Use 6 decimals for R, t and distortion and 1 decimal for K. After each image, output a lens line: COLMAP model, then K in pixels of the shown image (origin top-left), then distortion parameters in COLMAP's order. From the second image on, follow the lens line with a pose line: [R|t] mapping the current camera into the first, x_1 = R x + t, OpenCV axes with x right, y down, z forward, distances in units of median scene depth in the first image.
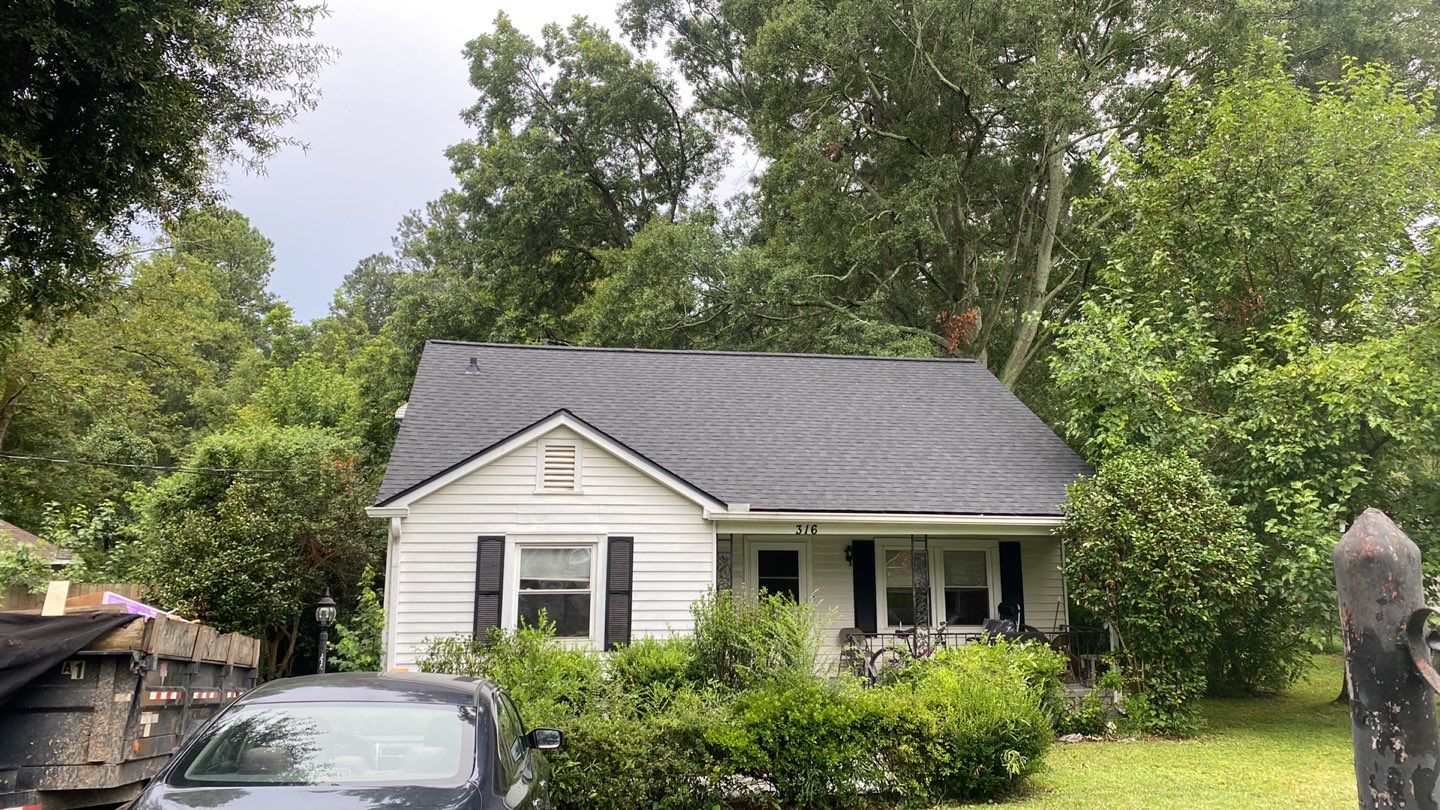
lens RADIAL K [[1036.6, 0, 720.0], [0, 1036.6, 405.0], [0, 0, 1]] dist [0.077727, -0.100747]
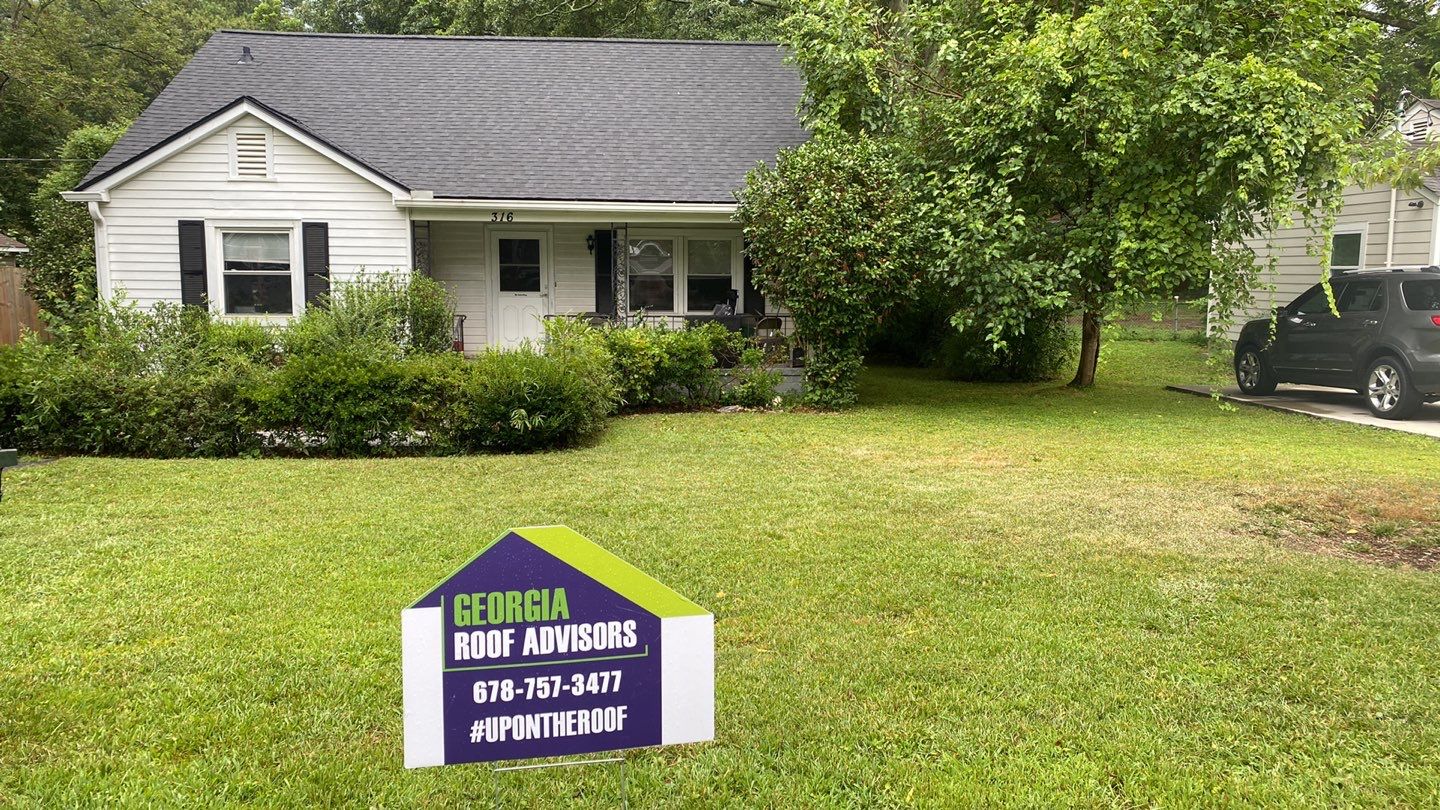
lens RADIAL K [[1036.6, 0, 720.0], [0, 1036.6, 405.0], [0, 0, 1]] dist [0.077727, -0.100747]
pose [[0.993425, 0.019557, -0.112804, 0.443134], [0.012589, 0.960666, 0.277422, 0.014415], [0.113792, -0.277018, 0.954103, -0.025894]]
